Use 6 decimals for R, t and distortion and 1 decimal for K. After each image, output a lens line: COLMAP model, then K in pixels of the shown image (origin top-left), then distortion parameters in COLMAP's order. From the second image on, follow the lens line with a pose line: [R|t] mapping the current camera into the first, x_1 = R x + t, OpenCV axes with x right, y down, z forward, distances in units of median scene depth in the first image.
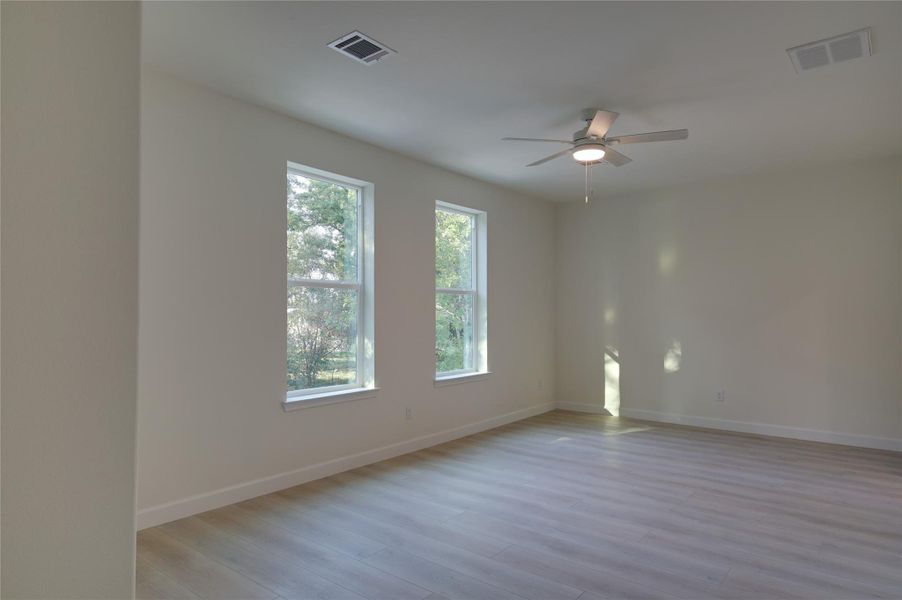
lens RADIAL K [[536.6, 0, 448.9], [0, 536.6, 301.4], [0, 0, 1]] dist [-0.007320, 0.000563]
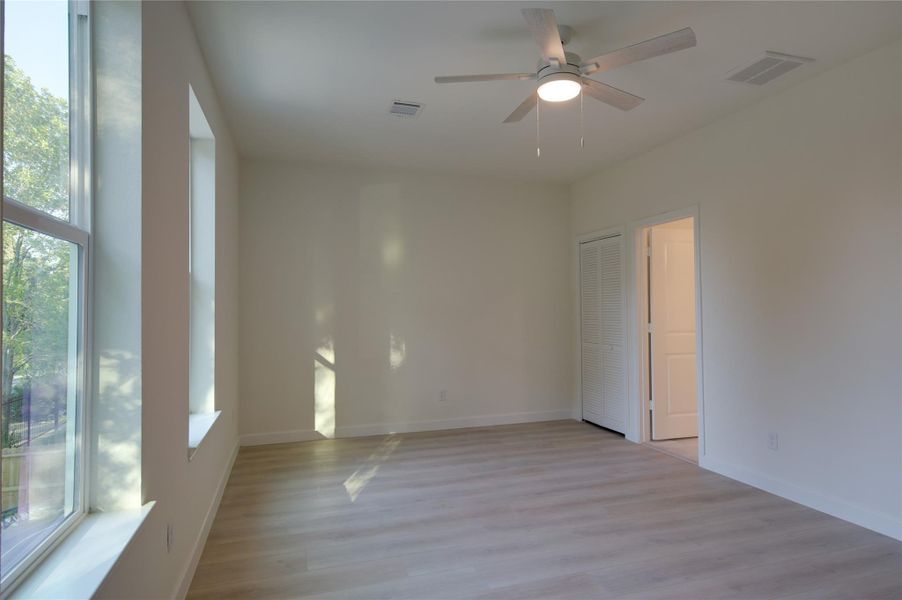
lens RADIAL K [[499.1, 0, 445.6], [0, 499.1, 296.5], [0, 0, 1]] dist [0.001252, -0.001554]
pose [[0.549331, 0.022813, 0.835294, -0.368554], [-0.009149, 0.999732, -0.021287, 0.022660], [-0.835555, 0.004052, 0.549392, 0.725709]]
